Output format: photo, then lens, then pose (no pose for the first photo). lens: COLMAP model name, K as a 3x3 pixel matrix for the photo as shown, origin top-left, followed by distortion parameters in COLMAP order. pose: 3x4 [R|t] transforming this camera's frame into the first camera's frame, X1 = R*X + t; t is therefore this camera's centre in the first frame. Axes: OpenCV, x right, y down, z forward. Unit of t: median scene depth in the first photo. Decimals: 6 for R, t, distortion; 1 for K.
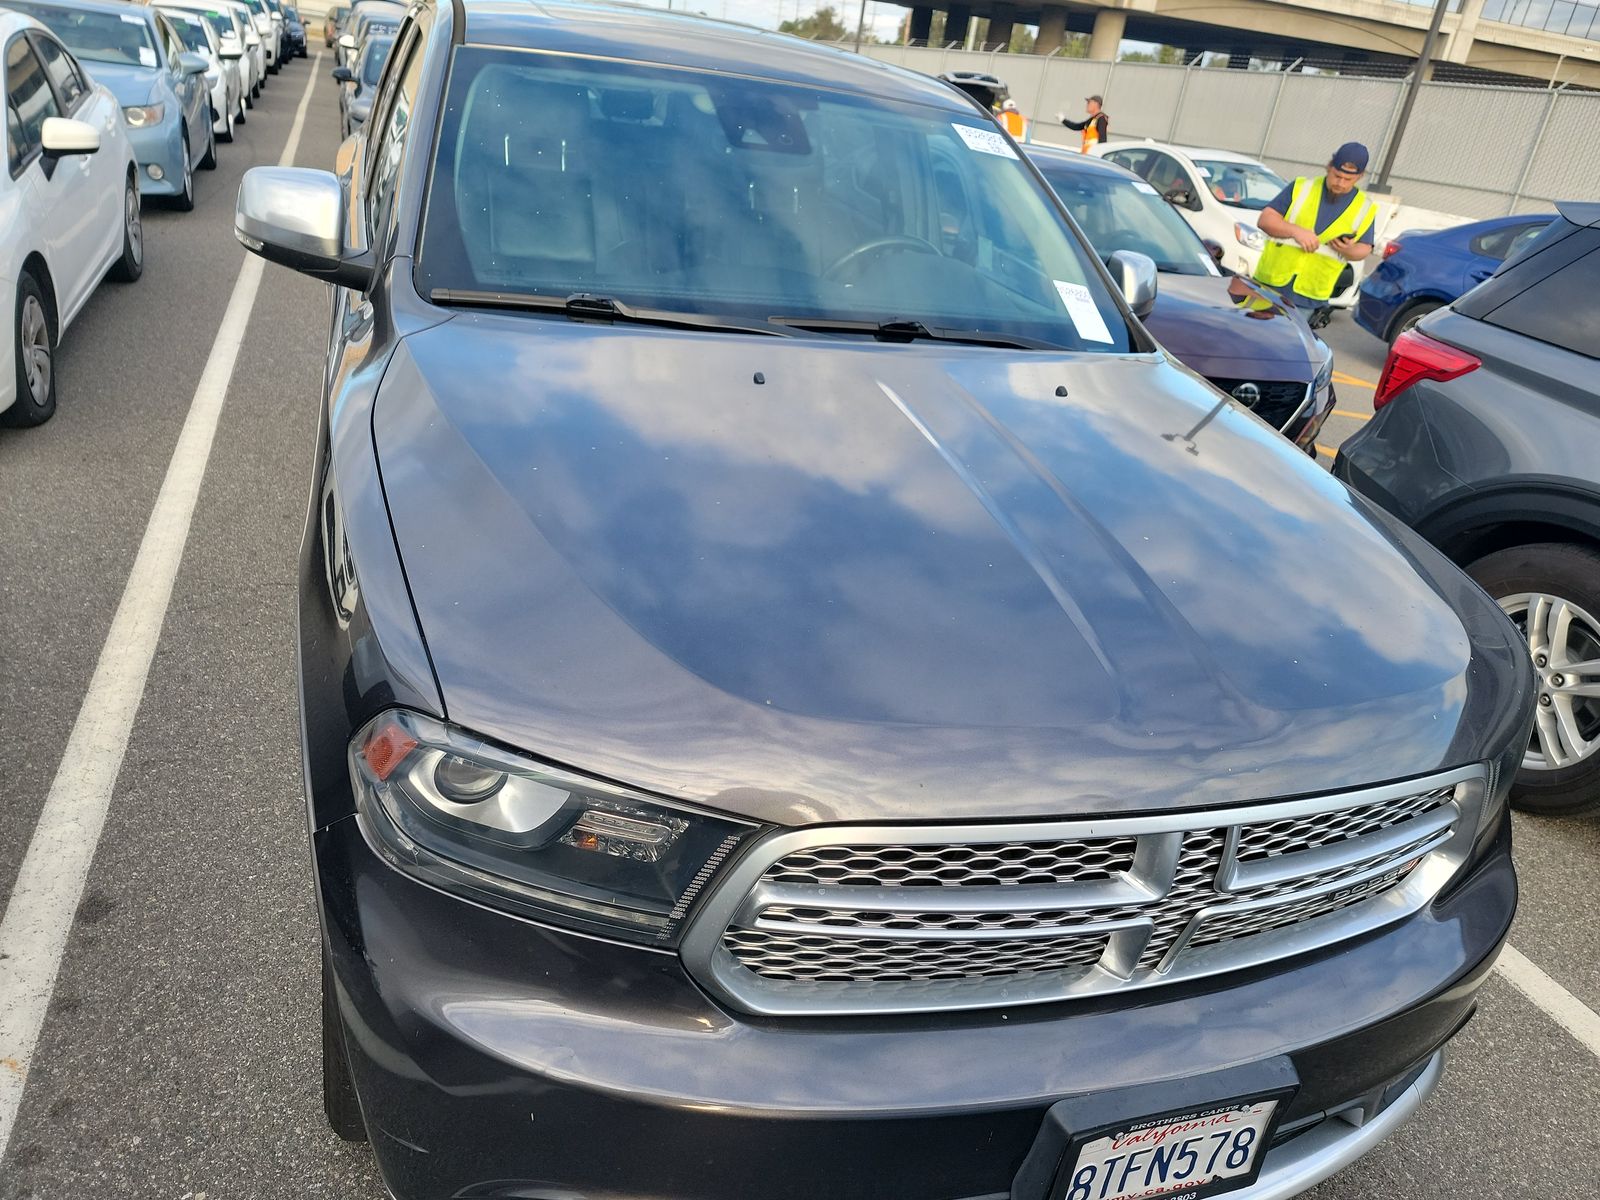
lens RADIAL K [[1124.9, 0, 794.0], [0, 1124.9, 600.8], [0, 0, 1]] dist [0.066132, -0.053890]
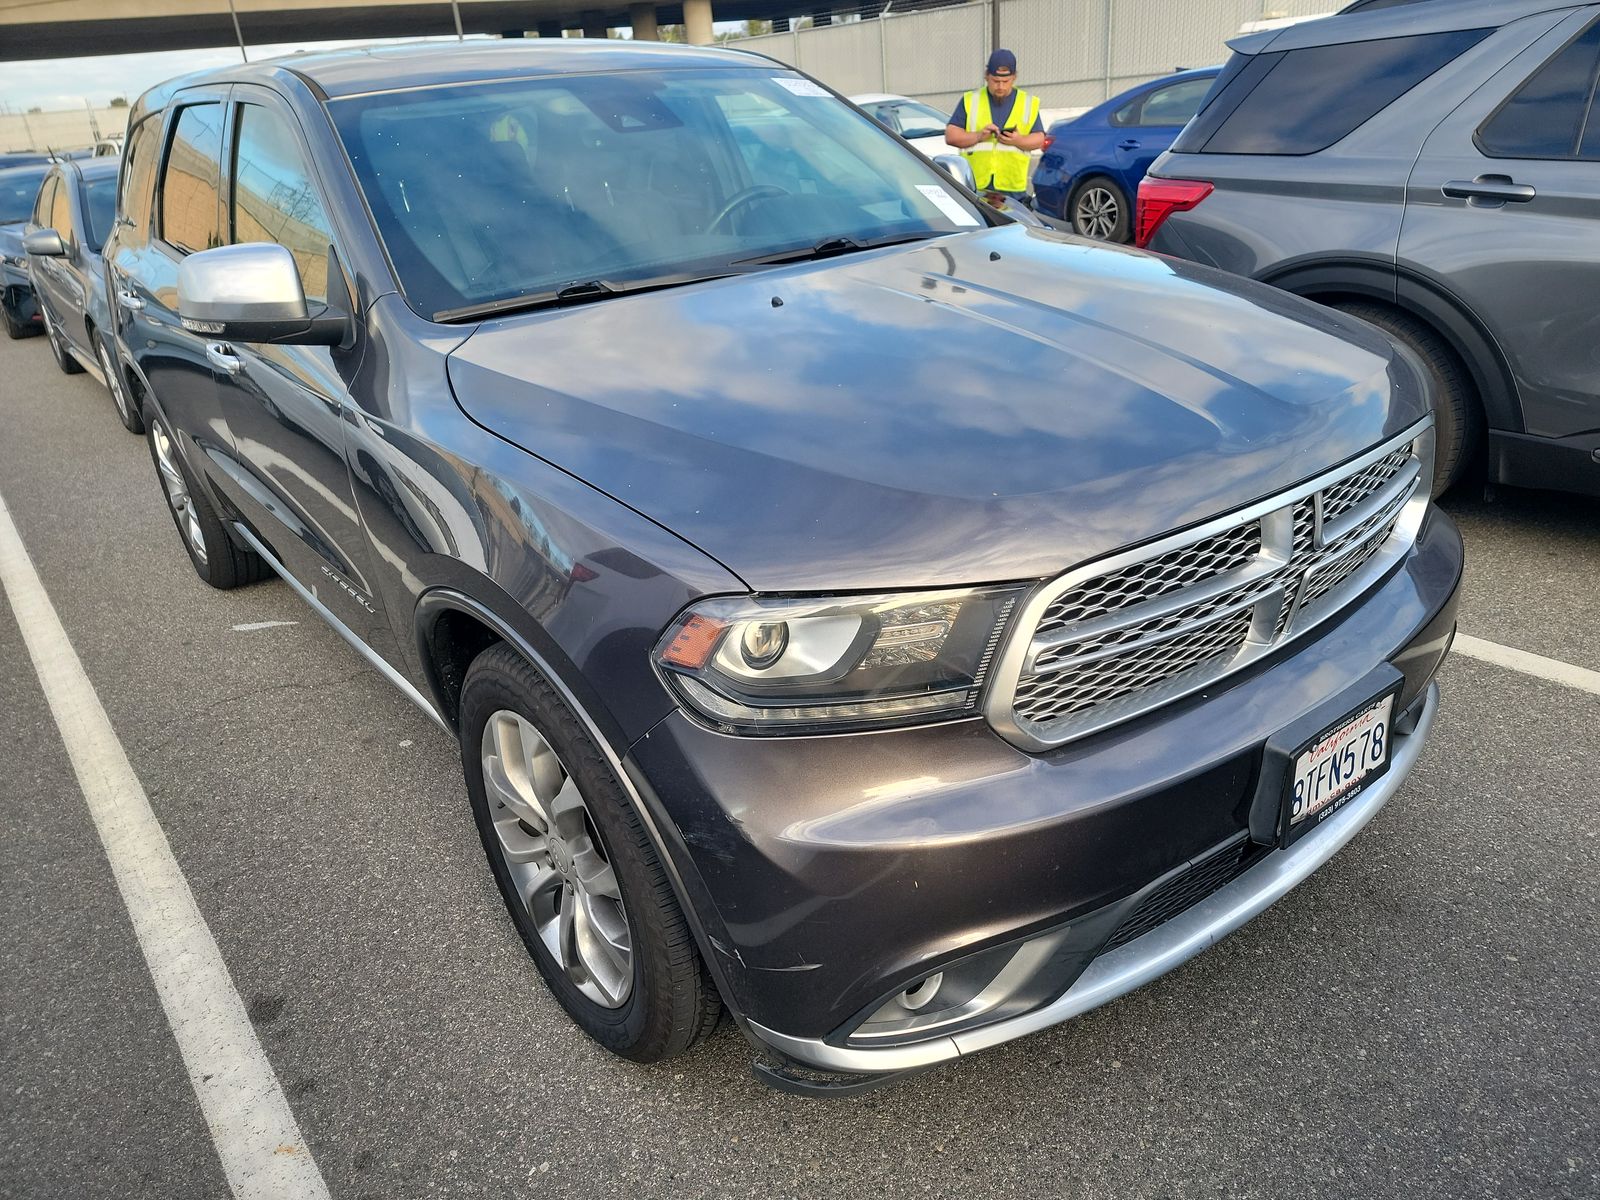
lens RADIAL K [[1124.9, 0, 815.4], [0, 1124.9, 592.6], [0, 0, 1]] dist [0.066132, -0.053890]
pose [[0.924970, -0.314745, 0.212993, -0.346335], [0.317004, 0.948111, 0.024385, 0.068715], [-0.209616, 0.044964, 0.976749, -0.113058]]
